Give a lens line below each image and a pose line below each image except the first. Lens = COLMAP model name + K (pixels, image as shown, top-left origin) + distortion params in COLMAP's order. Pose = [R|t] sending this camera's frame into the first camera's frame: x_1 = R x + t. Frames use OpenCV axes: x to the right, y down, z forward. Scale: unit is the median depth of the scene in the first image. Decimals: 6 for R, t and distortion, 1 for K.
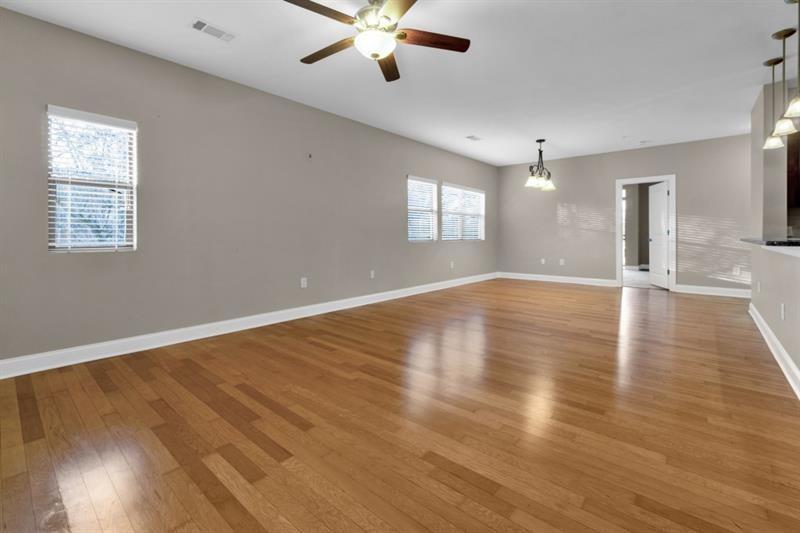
lens RADIAL K [[355.7, 0, 387.5], [0, 355.7, 238.8], [0, 0, 1]] dist [0.000328, 0.000315]
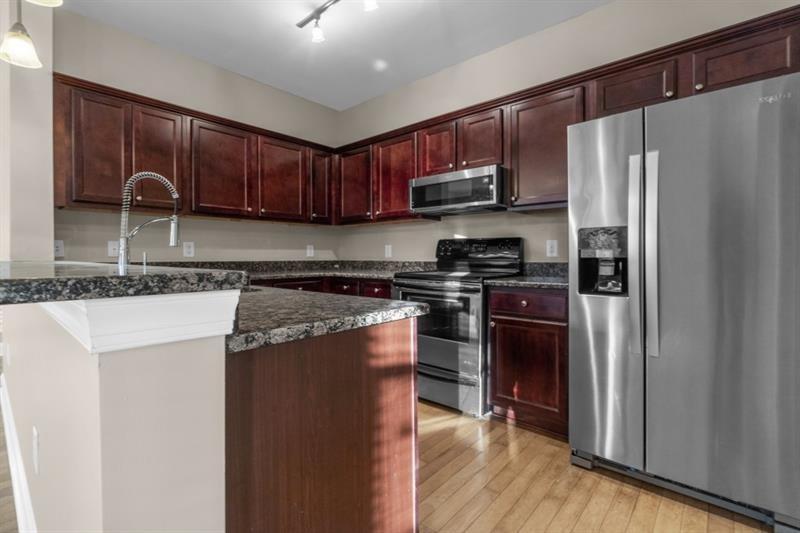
lens RADIAL K [[372.8, 0, 397.2], [0, 372.8, 257.1], [0, 0, 1]] dist [-0.000576, -0.000009]
pose [[-0.014653, -0.001759, 0.999891, 0.370436], [0.011106, 0.999936, 0.001922, -0.002303], [-0.999831, 0.011133, -0.014632, 0.329409]]
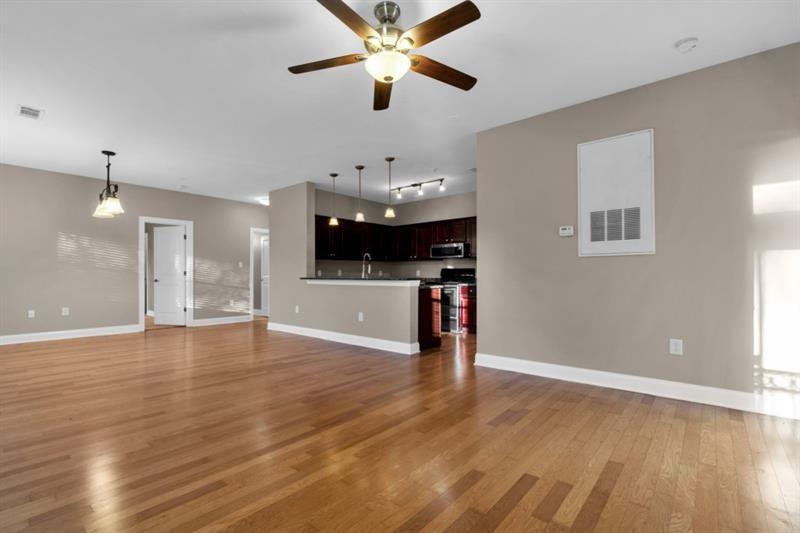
lens RADIAL K [[377.2, 0, 400.0], [0, 377.2, 266.5], [0, 0, 1]] dist [-0.002112, -0.000093]
pose [[-0.039330, 0.025826, 0.998892, -0.474722], [0.010925, 0.999617, -0.025415, -0.002420], [-0.999167, 0.009913, -0.039597, 0.472638]]
